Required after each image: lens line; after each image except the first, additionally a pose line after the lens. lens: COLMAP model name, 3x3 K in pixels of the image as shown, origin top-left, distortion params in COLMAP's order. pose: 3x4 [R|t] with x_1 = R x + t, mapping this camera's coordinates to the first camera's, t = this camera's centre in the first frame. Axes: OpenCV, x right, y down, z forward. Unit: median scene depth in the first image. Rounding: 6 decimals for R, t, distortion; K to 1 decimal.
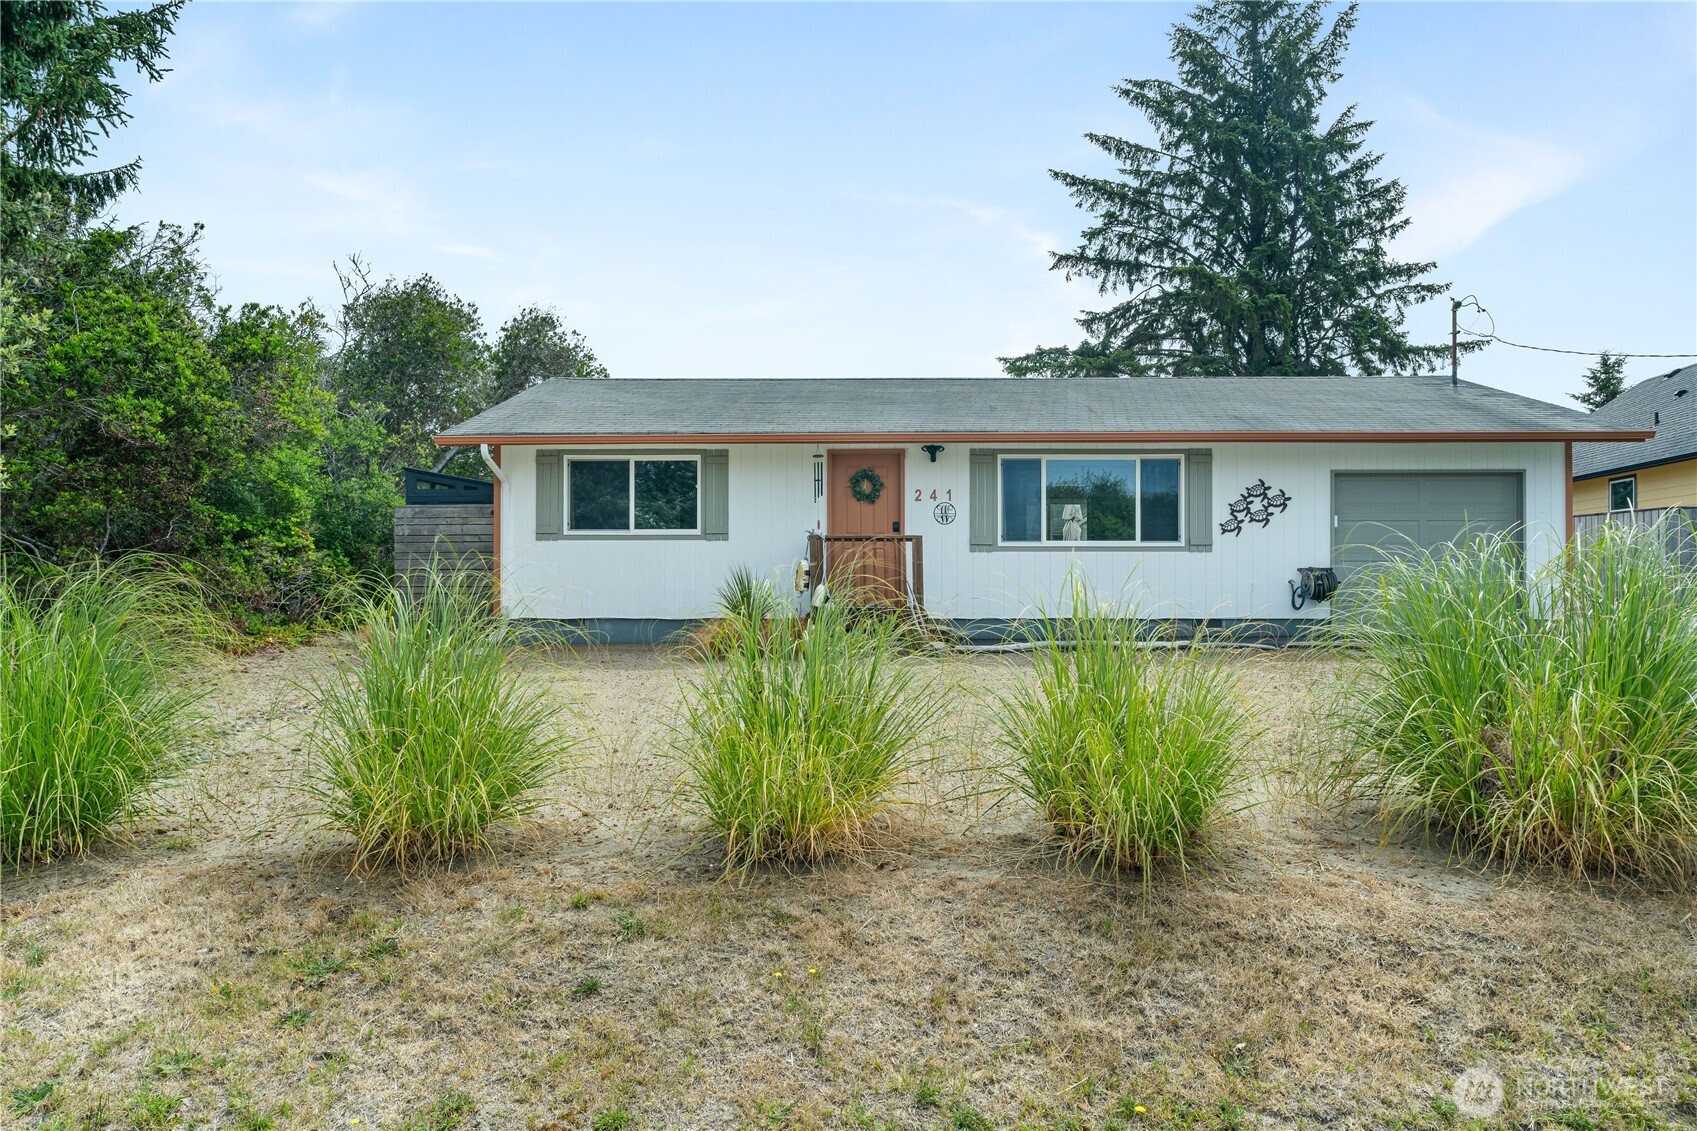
lens RADIAL K [[1138.6, 0, 848.5], [0, 1138.6, 565.5], [0, 0, 1]] dist [-0.001351, -0.000049]
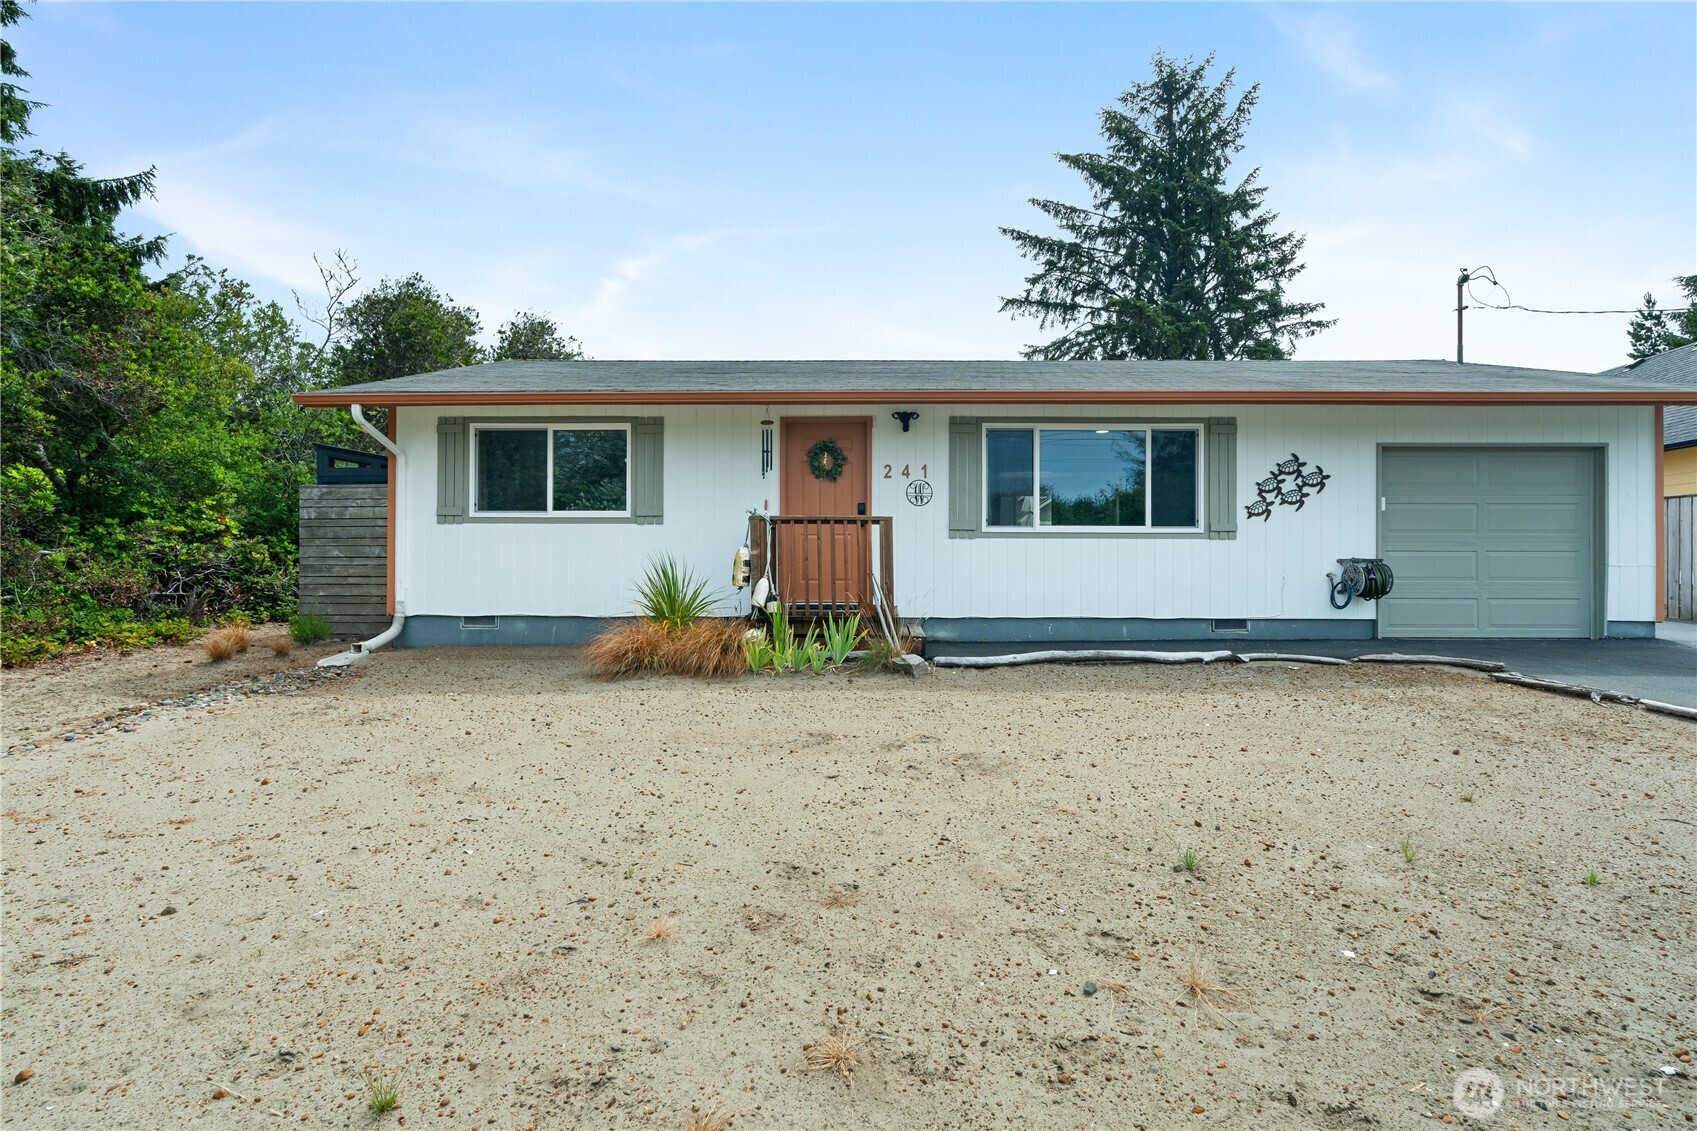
lens RADIAL K [[767.4, 0, 848.5], [0, 767.4, 565.5], [0, 0, 1]] dist [-0.005227, 0.001921]
pose [[0.999966, 0.003155, 0.007603, 0.025521], [-0.003259, 0.999900, 0.013727, 0.000290], [-0.007559, -0.013751, 0.999877, 0.392558]]
